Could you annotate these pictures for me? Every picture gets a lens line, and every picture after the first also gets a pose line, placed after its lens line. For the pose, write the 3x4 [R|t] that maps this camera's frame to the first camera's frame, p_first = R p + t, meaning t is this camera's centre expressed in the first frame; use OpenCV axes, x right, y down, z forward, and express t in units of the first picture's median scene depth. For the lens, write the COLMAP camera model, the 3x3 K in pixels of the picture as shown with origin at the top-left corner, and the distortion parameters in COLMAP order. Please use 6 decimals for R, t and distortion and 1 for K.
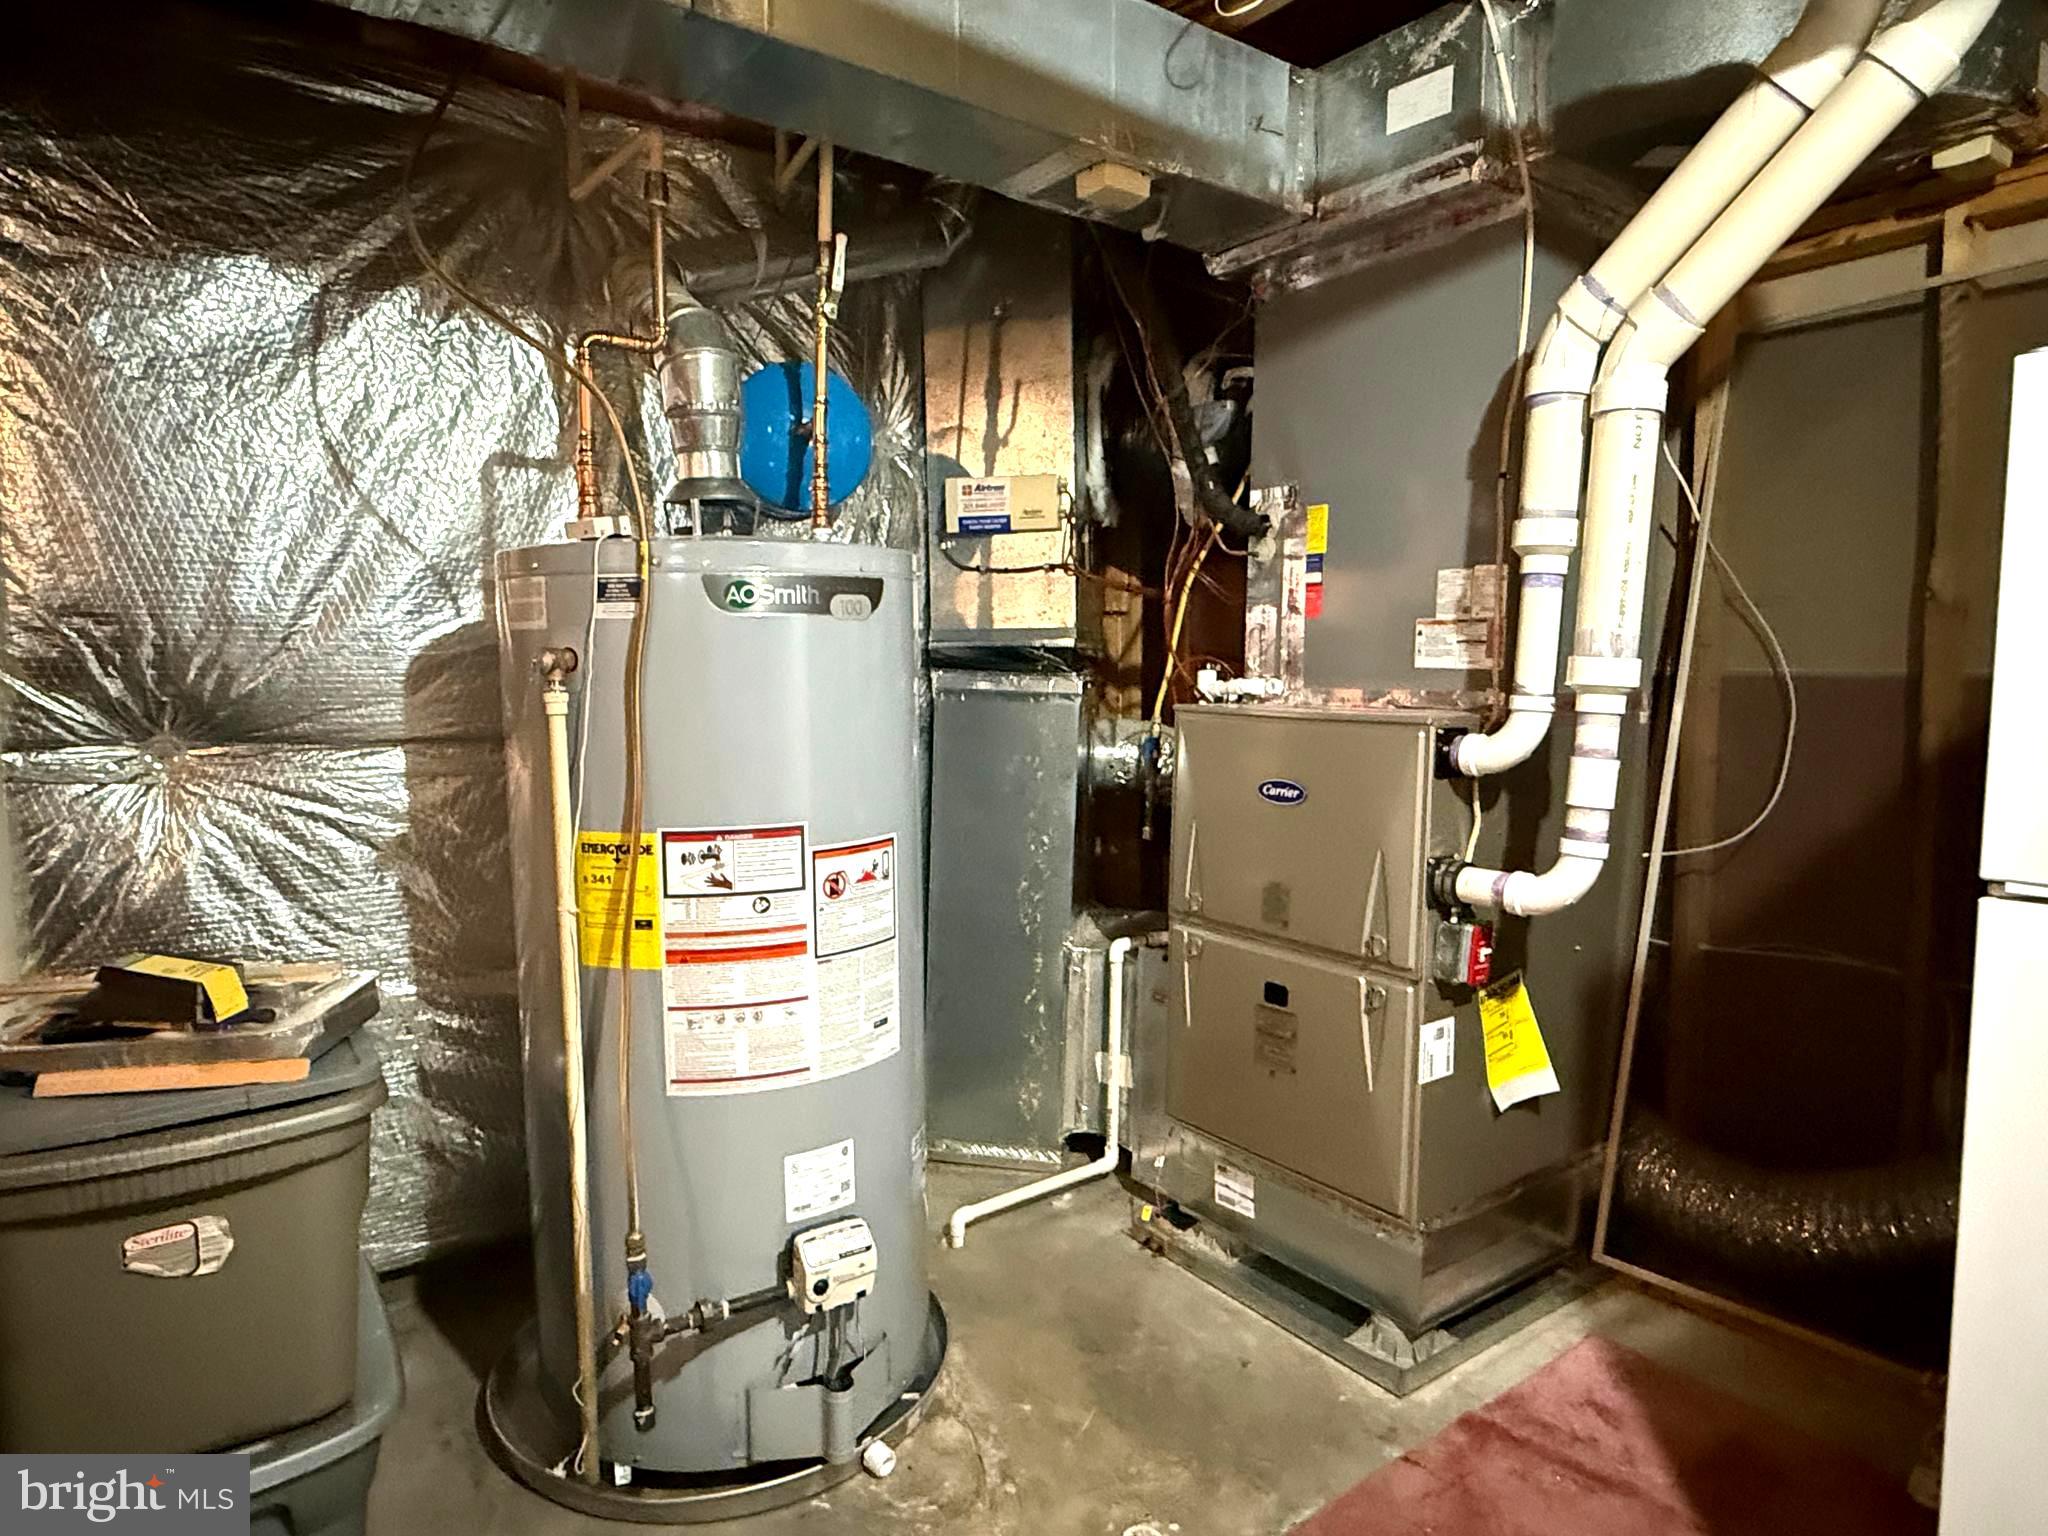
lens RADIAL K [[1207.8, 0, 1021.9], [0, 1207.8, 769.7], [0, 0, 1]] dist [-0.001117, -0.001119]
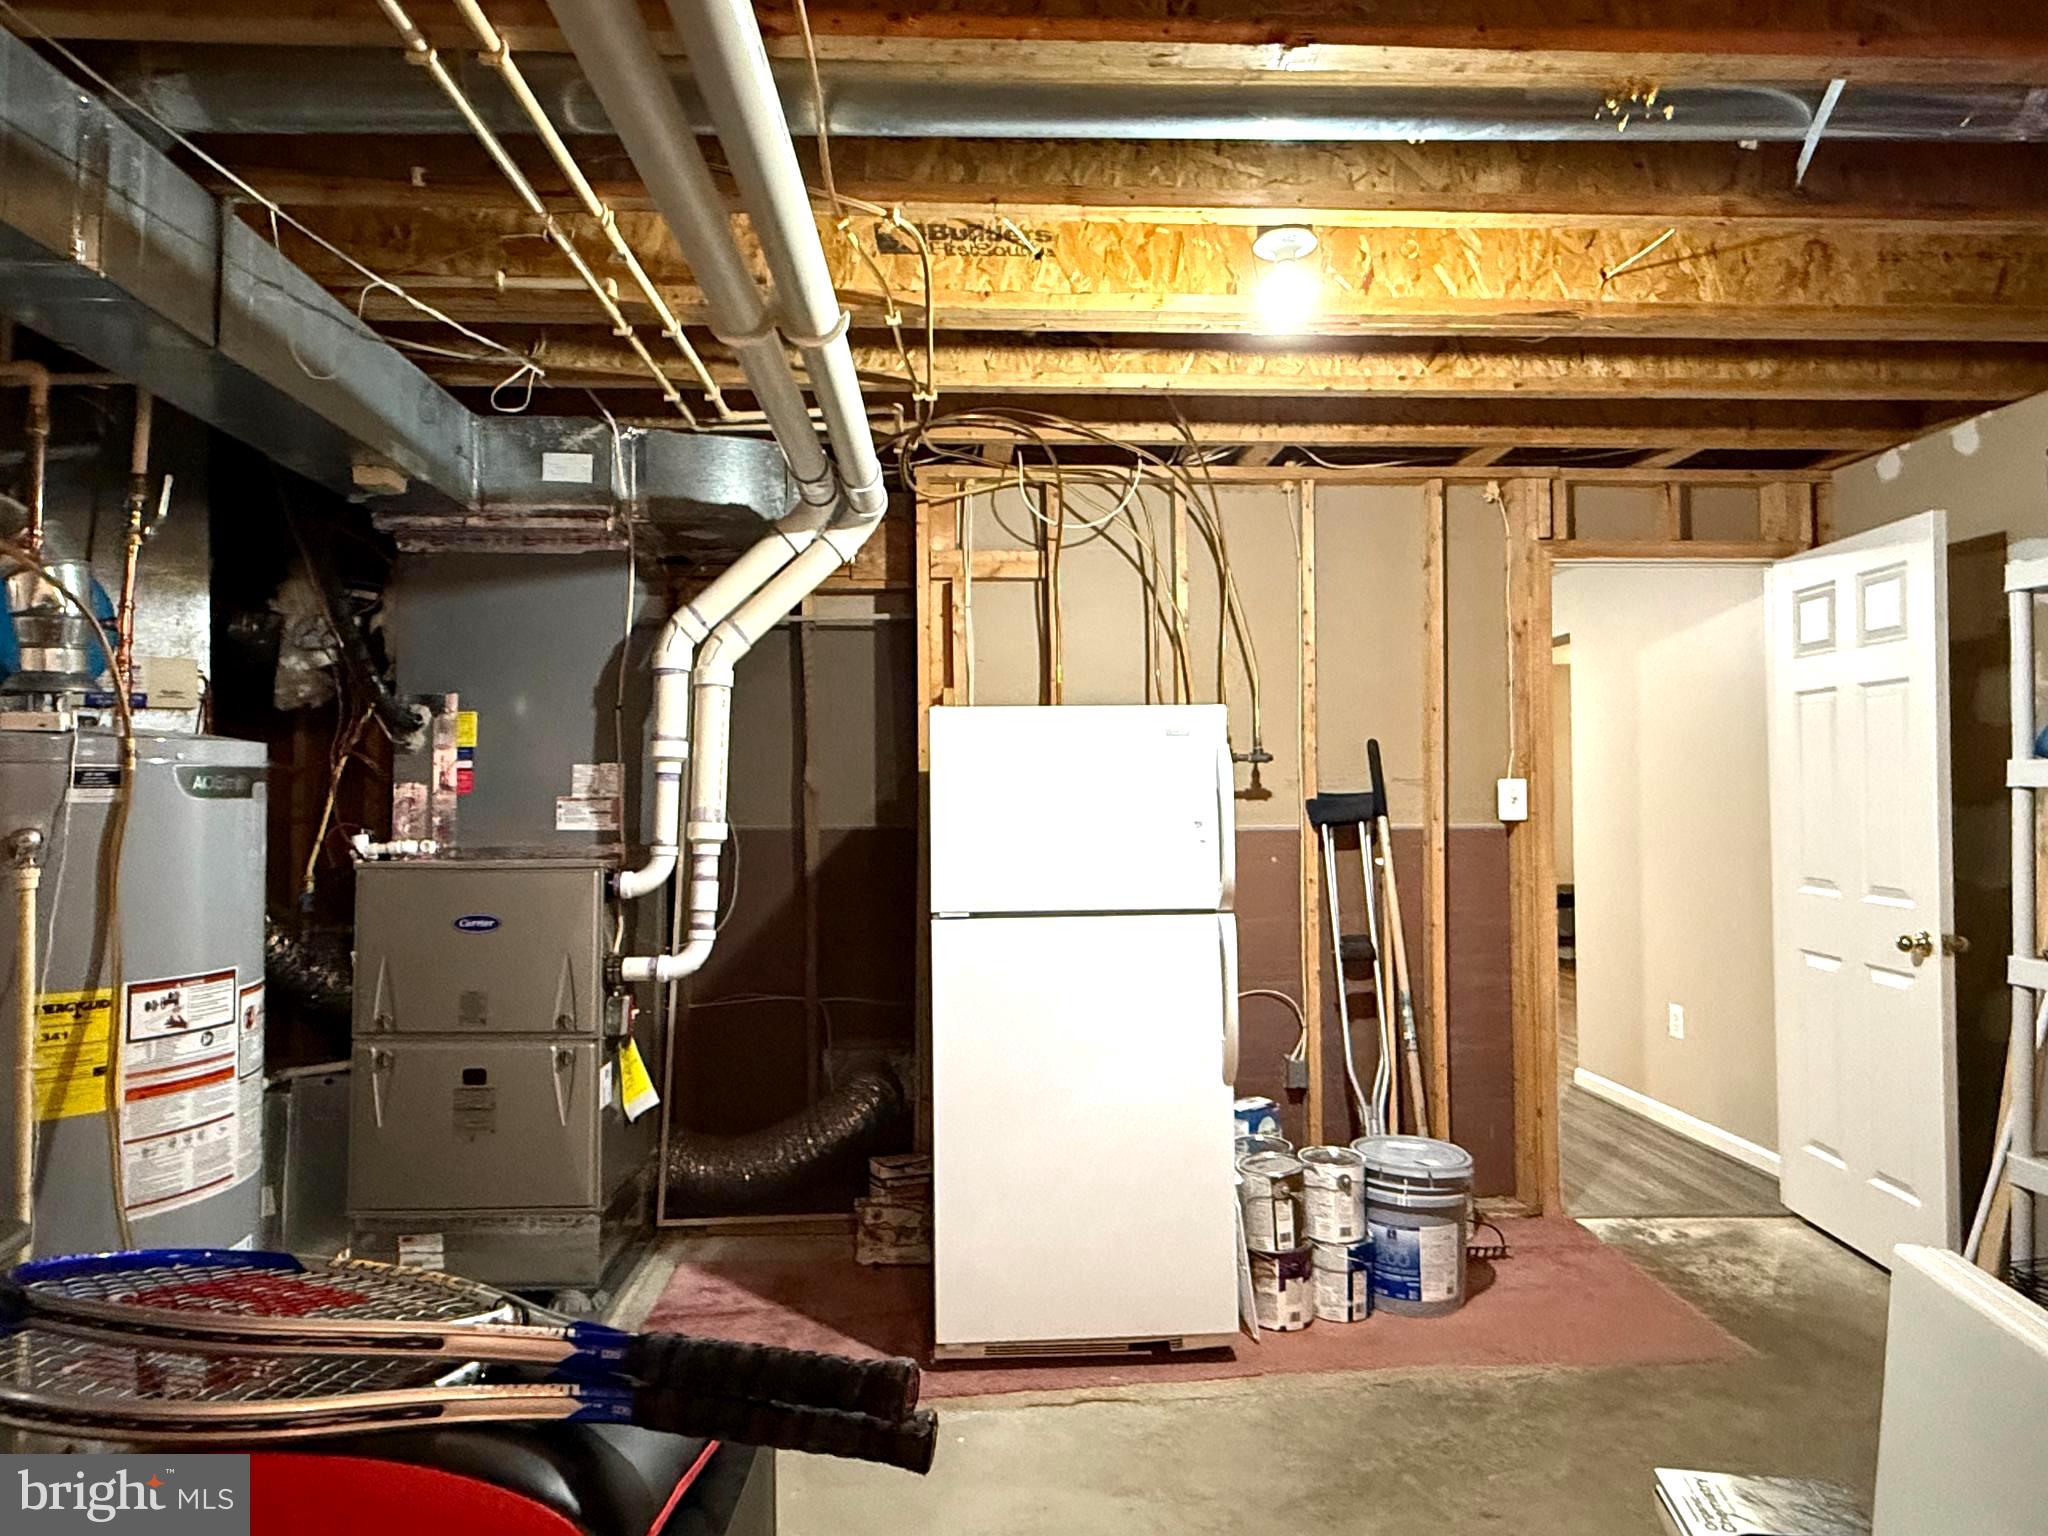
lens RADIAL K [[1246.8, 0, 1022.9], [0, 1246.8, 768.7], [0, 0, 1]] dist [-0.002684, -0.000497]
pose [[0.548141, 0.021888, 0.836099, -0.705256], [0.082659, 0.993346, -0.080195, 0.010102], [-0.832291, 0.113069, 0.542685, -0.327776]]
